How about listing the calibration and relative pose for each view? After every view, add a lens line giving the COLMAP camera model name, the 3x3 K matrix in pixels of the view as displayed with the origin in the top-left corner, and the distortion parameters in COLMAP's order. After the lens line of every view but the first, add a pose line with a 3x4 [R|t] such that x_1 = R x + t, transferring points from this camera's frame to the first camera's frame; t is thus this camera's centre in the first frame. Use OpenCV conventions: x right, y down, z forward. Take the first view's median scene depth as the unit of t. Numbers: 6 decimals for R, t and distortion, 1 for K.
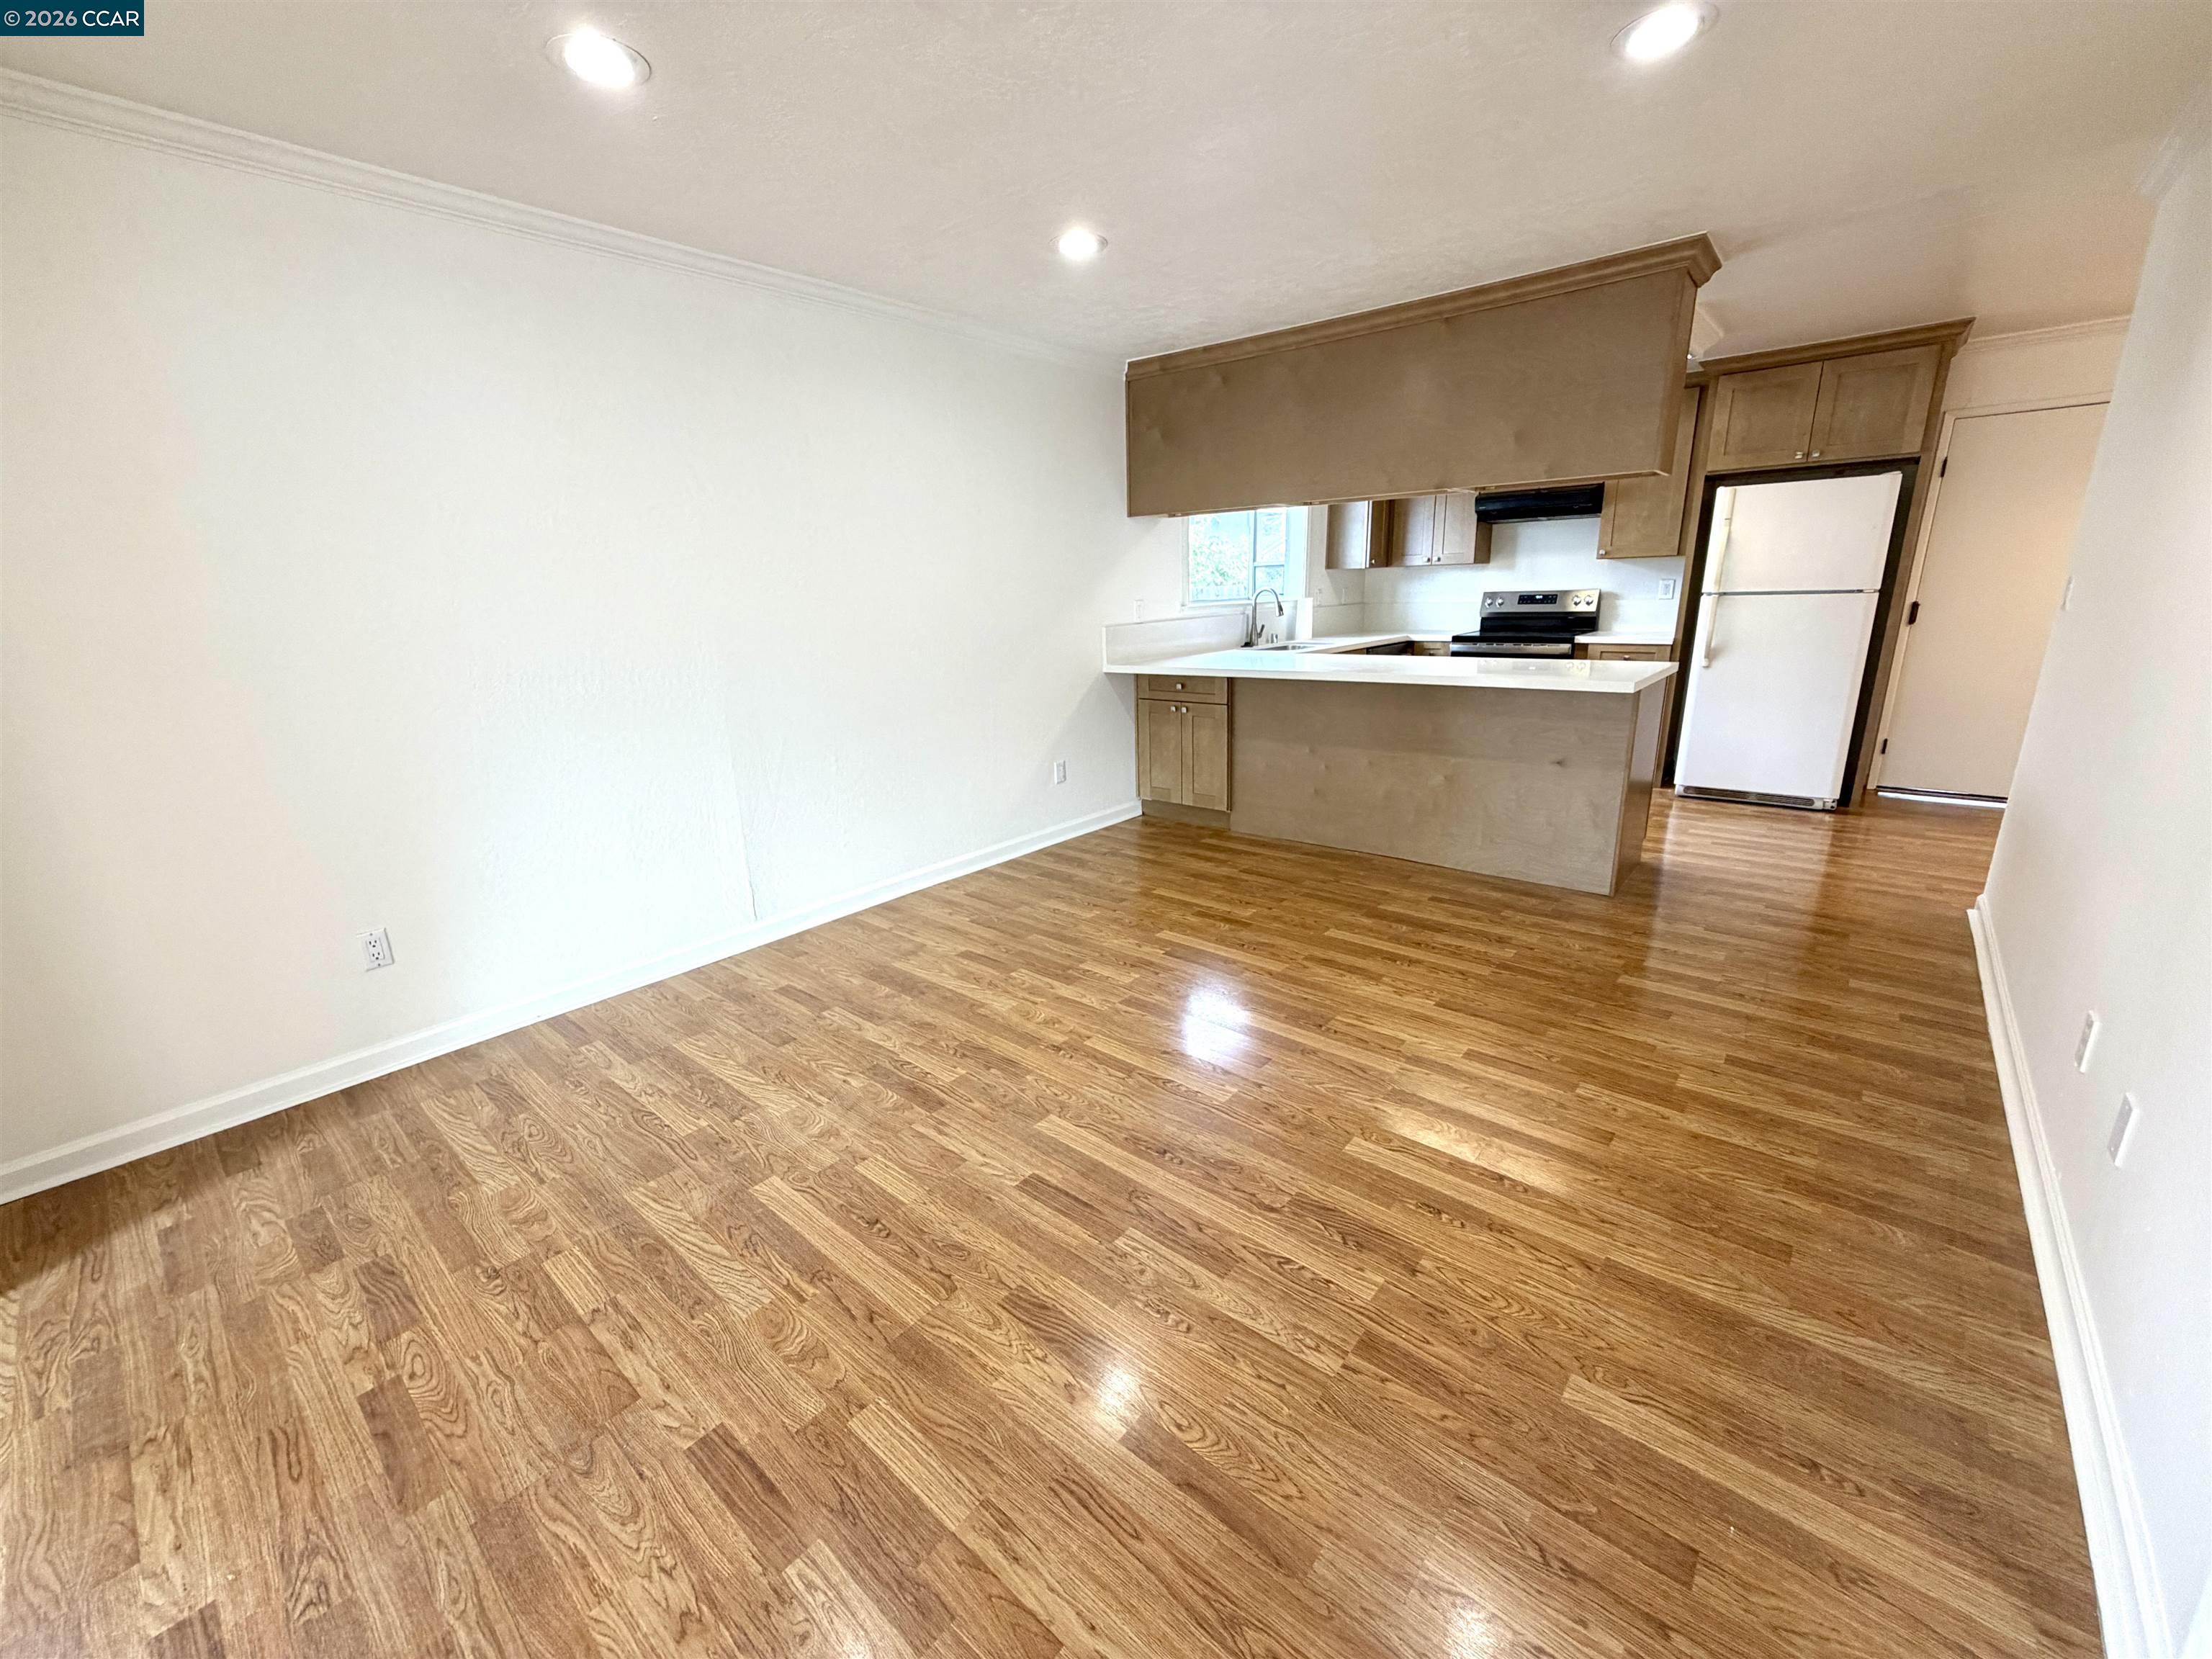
lens RADIAL K [[883.9, 0, 1116.7], [0, 883.9, 824.7], [0, 0, 1]] dist [0.008526, 0.000255]
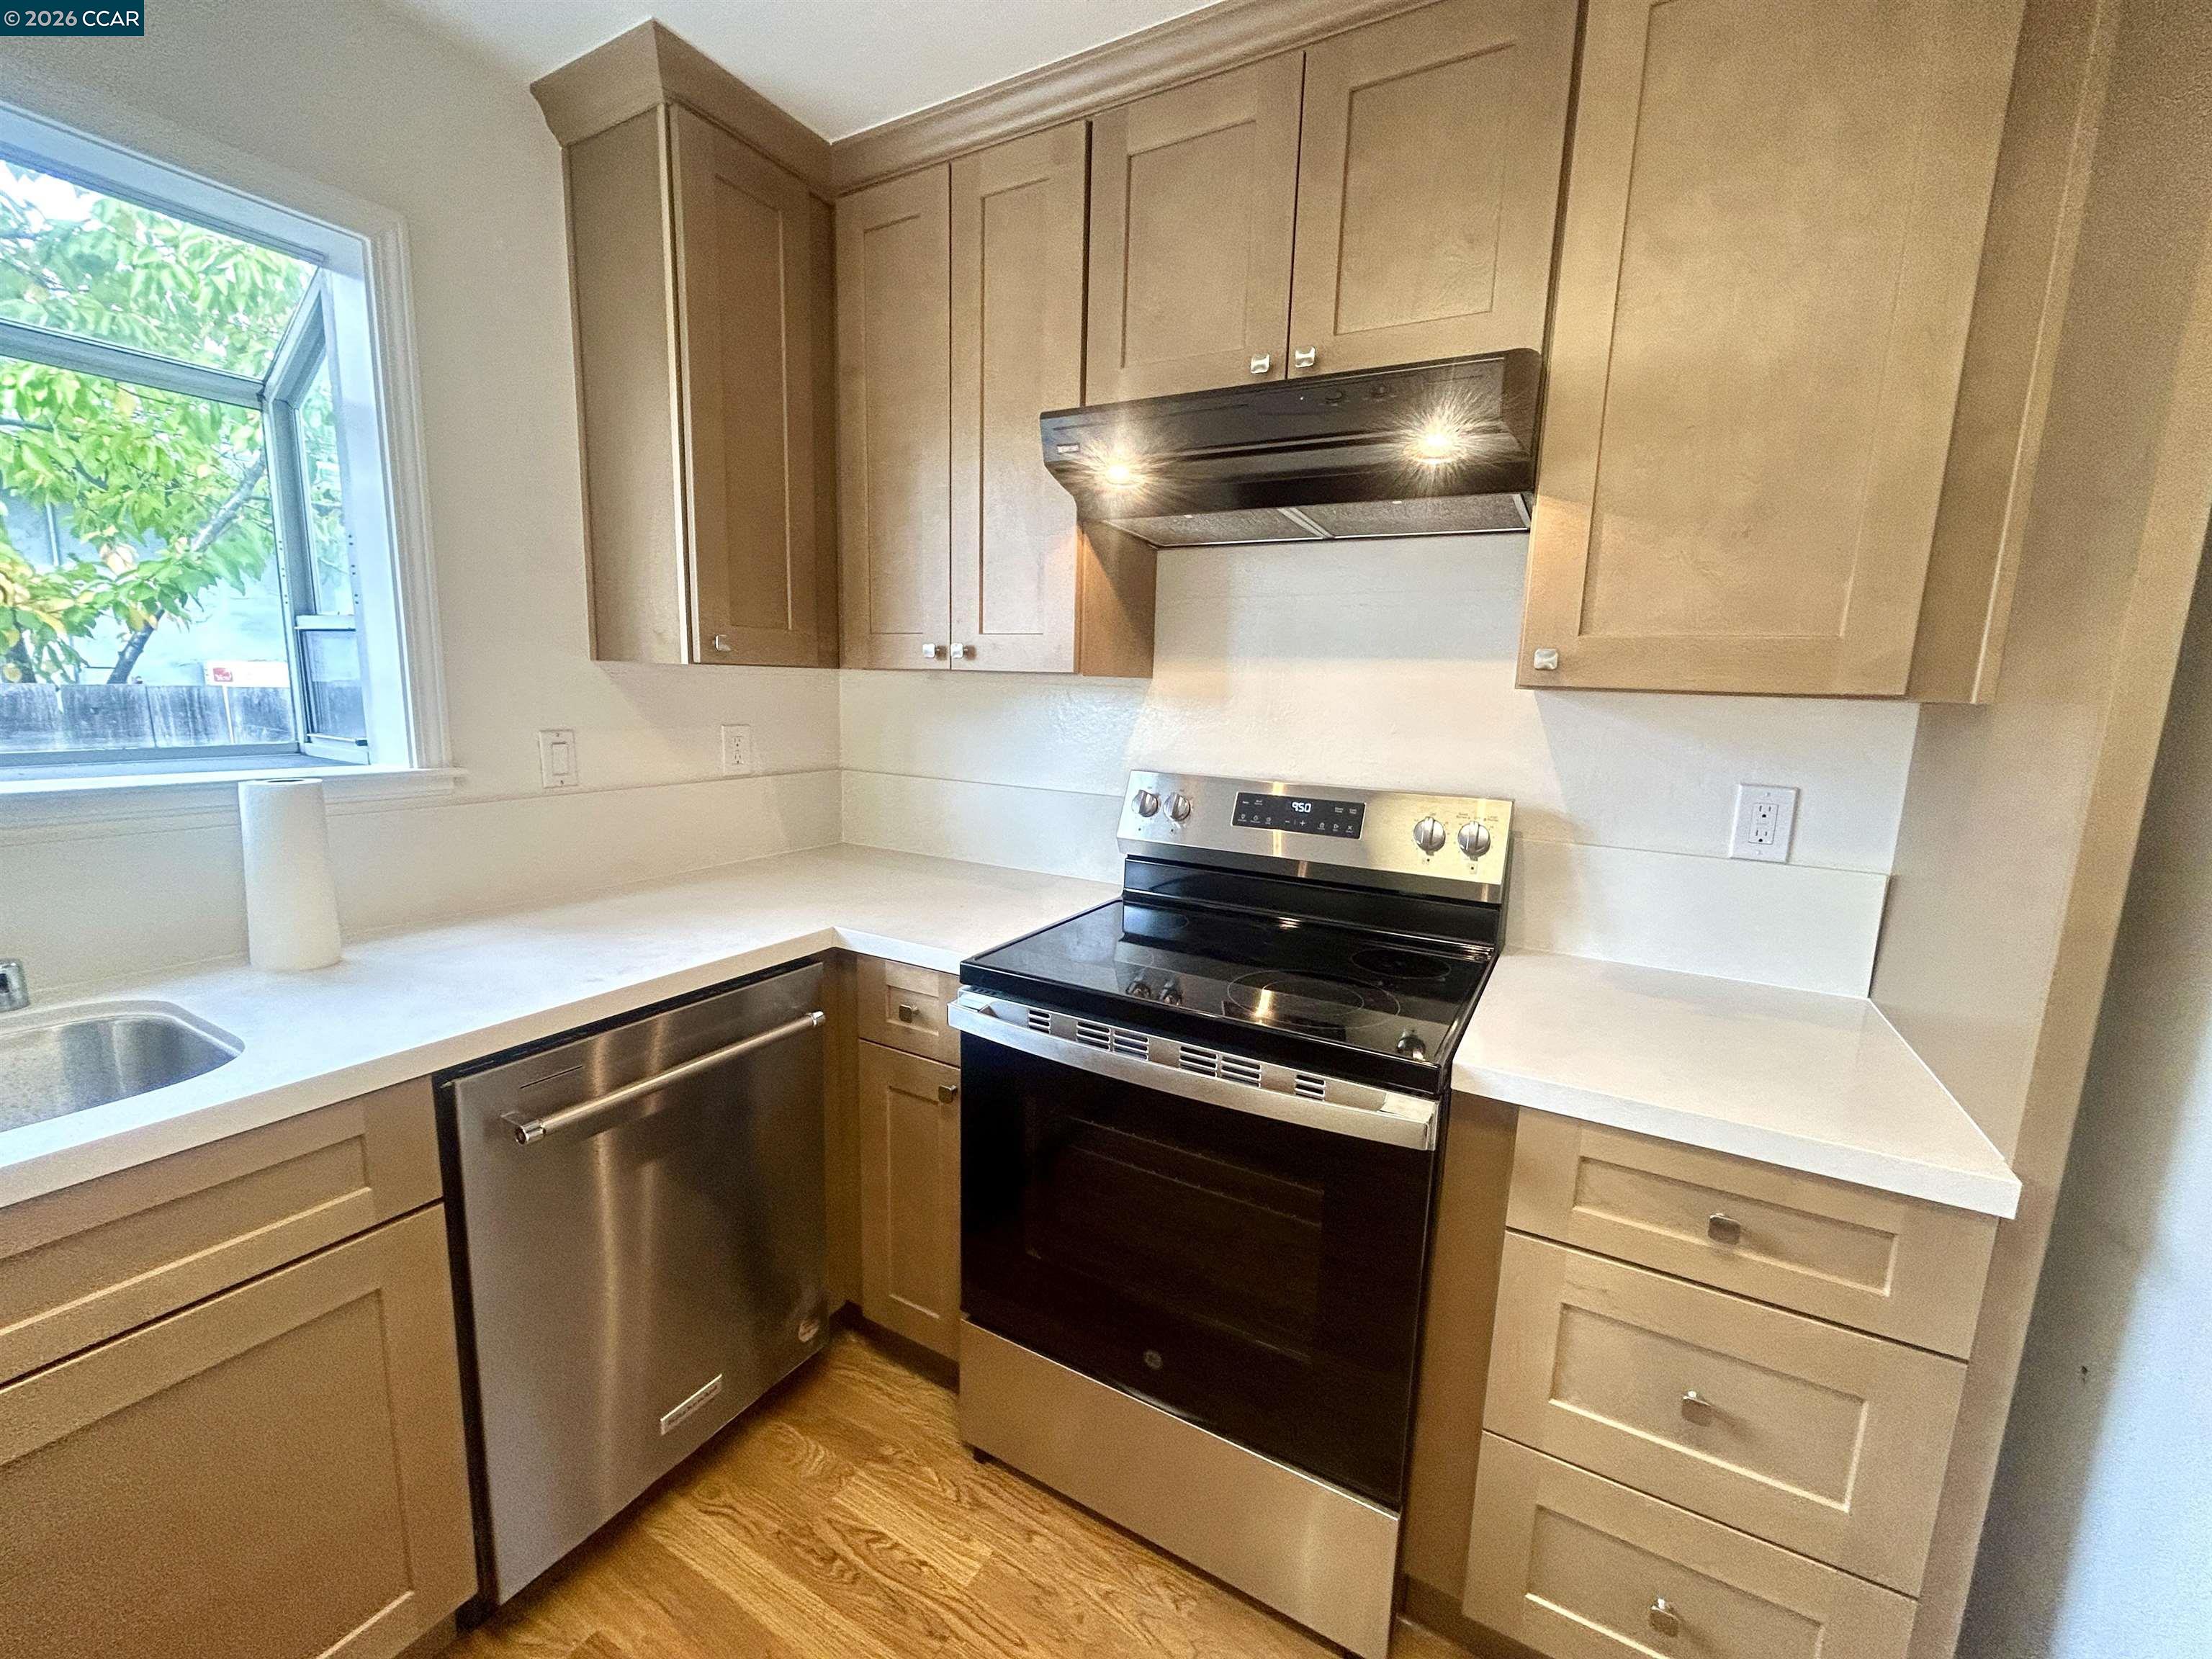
lens RADIAL K [[895.3, 0, 1118.7], [0, 895.3, 822.5], [0, 0, 1]] dist [-0.001867, 0.000918]
pose [[0.978970, 0.030008, 0.201786, 0.463764], [-0.008132, 0.994076, -0.108378, -0.281529], [-0.203843, 0.104458, 0.973415, 0.941887]]
